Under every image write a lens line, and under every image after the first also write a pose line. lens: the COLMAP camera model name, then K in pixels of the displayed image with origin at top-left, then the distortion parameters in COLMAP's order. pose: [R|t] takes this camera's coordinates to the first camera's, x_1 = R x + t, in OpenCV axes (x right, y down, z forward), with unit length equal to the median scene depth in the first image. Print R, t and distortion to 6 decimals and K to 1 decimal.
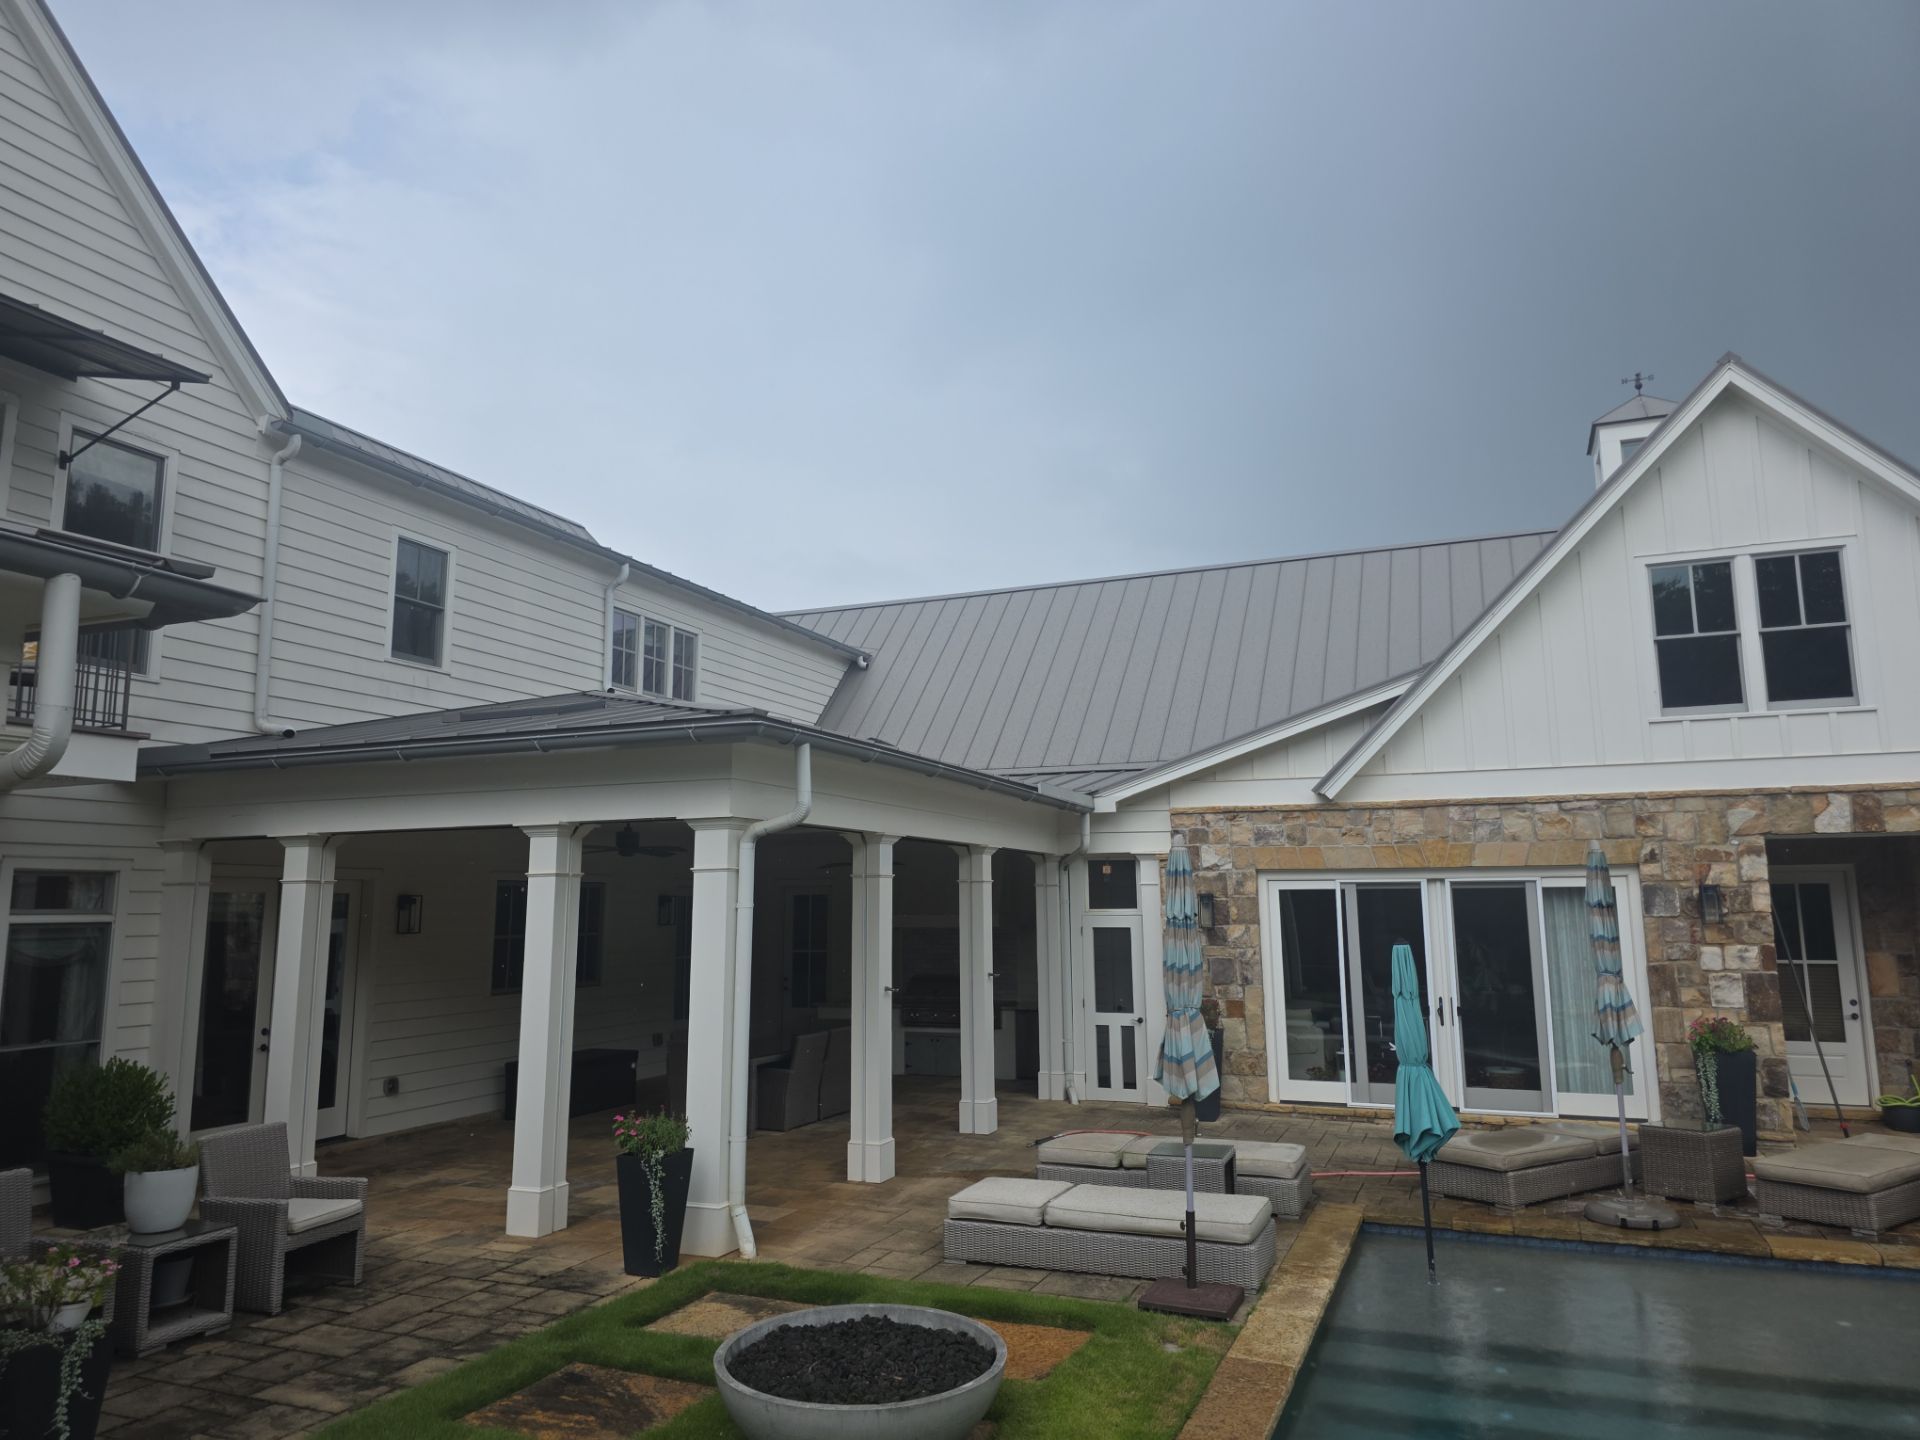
lens RADIAL K [[1274.0, 0, 976.5], [0, 1274.0, 716.3], [0, 0, 1]] dist [0.084482, -0.090493]
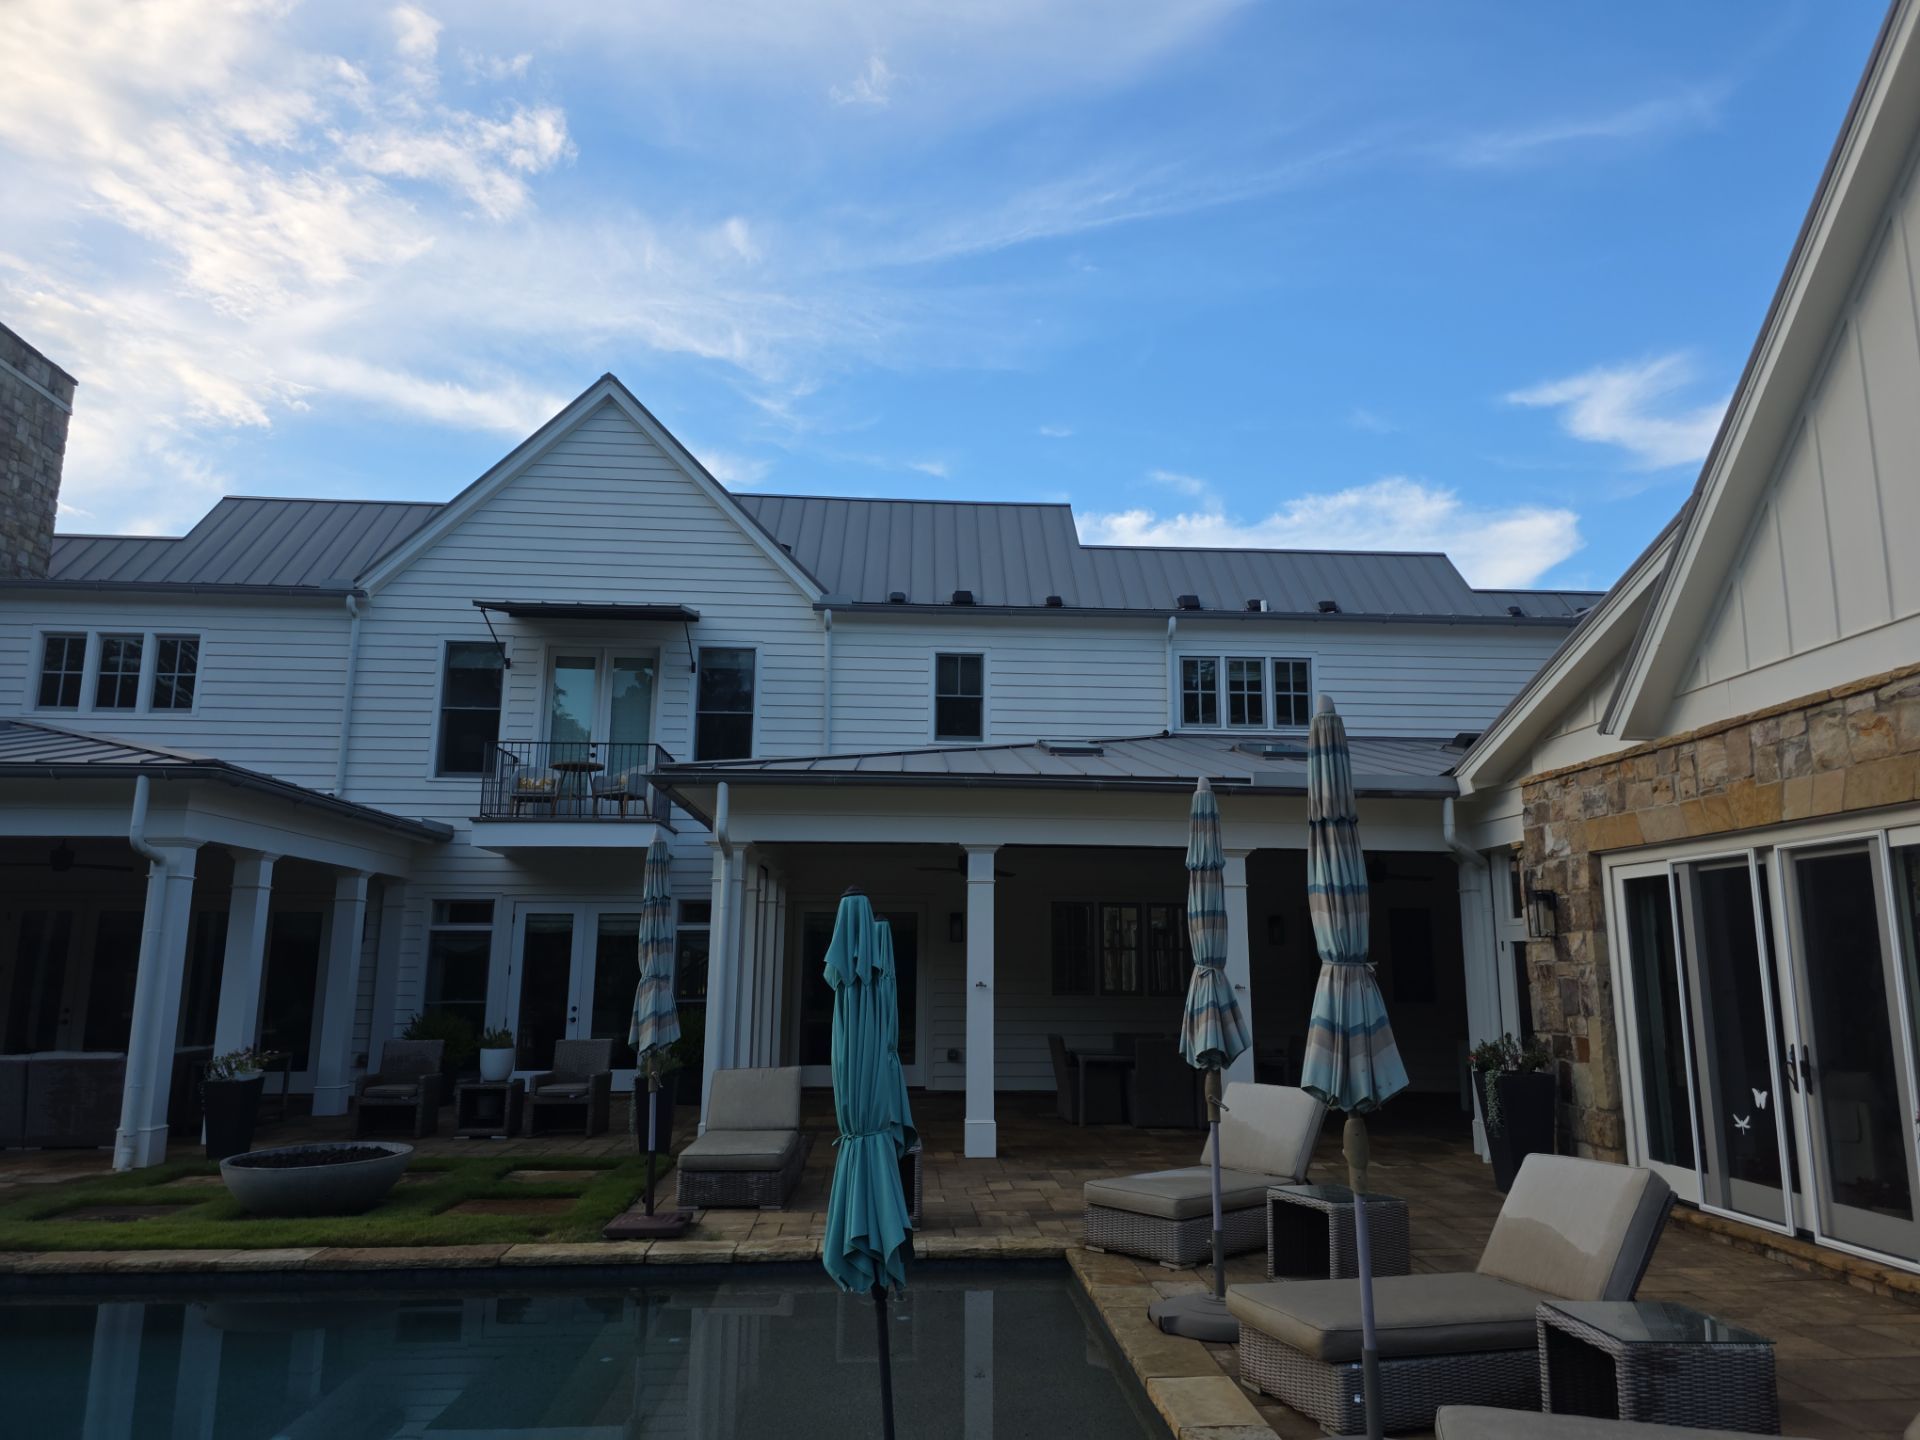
lens RADIAL K [[1297.5, 0, 983.7], [0, 1297.5, 744.9], [0, 0, 1]] dist [0.064734, -0.035091]
pose [[0.440605, -0.143366, -0.886179, 0.761268], [0.125581, 0.987302, -0.097287, 0.095044], [0.888874, -0.068422, 0.453014, 0.405783]]
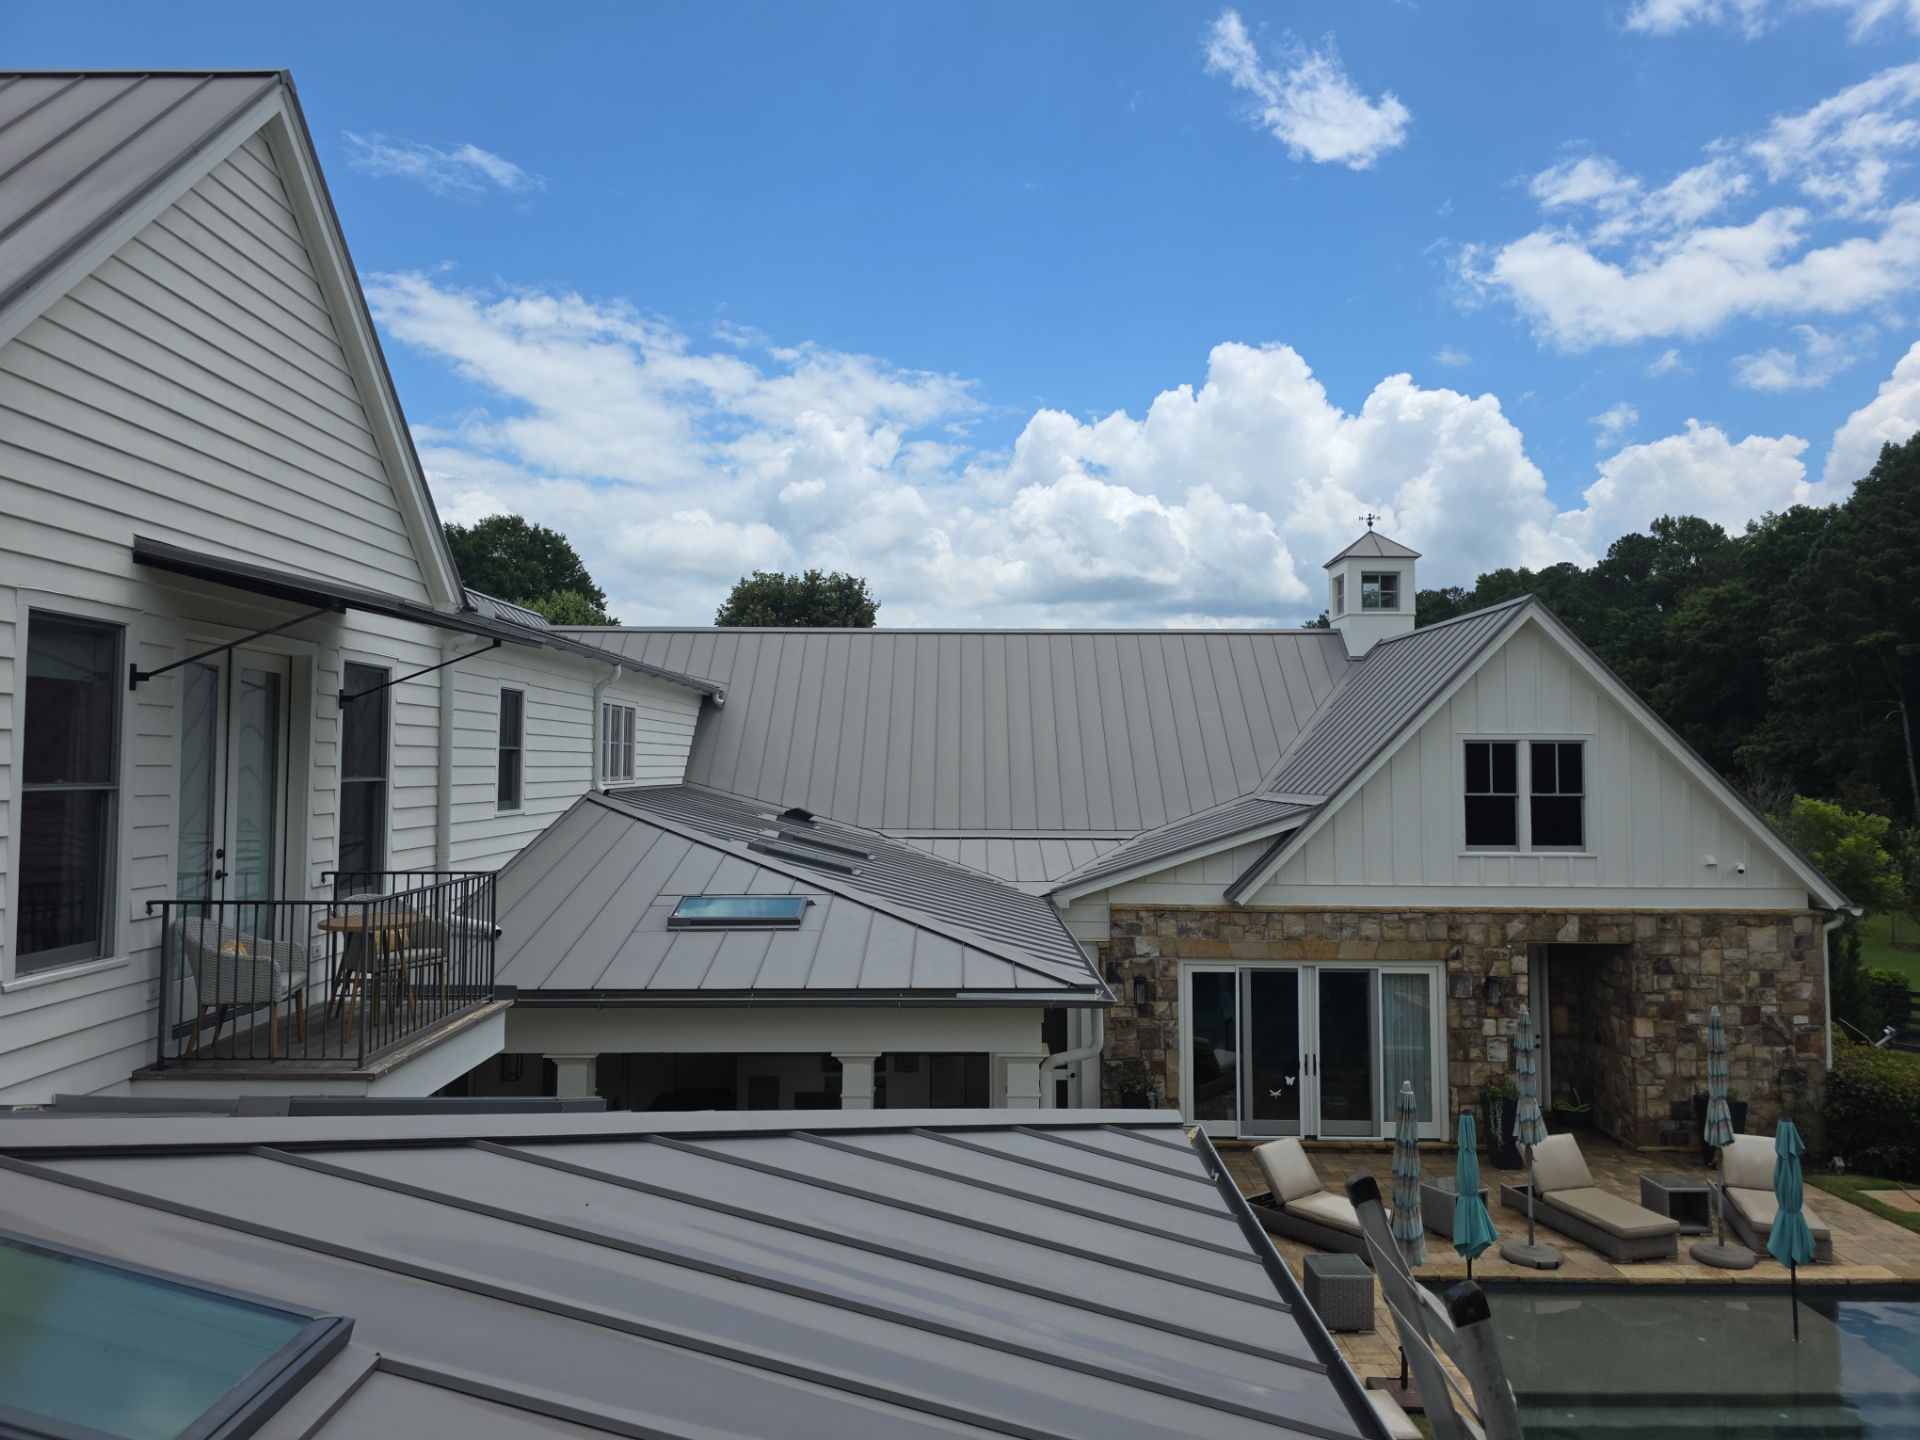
lens RADIAL K [[1274.0, 0, 976.5], [0, 1274.0, 716.3], [0, 0, 1]] dist [0.084482, -0.090493]
pose [[0.923699, 0.028867, 0.382030, -0.477712], [-0.069866, 0.993129, 0.093884, -0.232228], [-0.376695, -0.113412, 0.919369, -0.056523]]
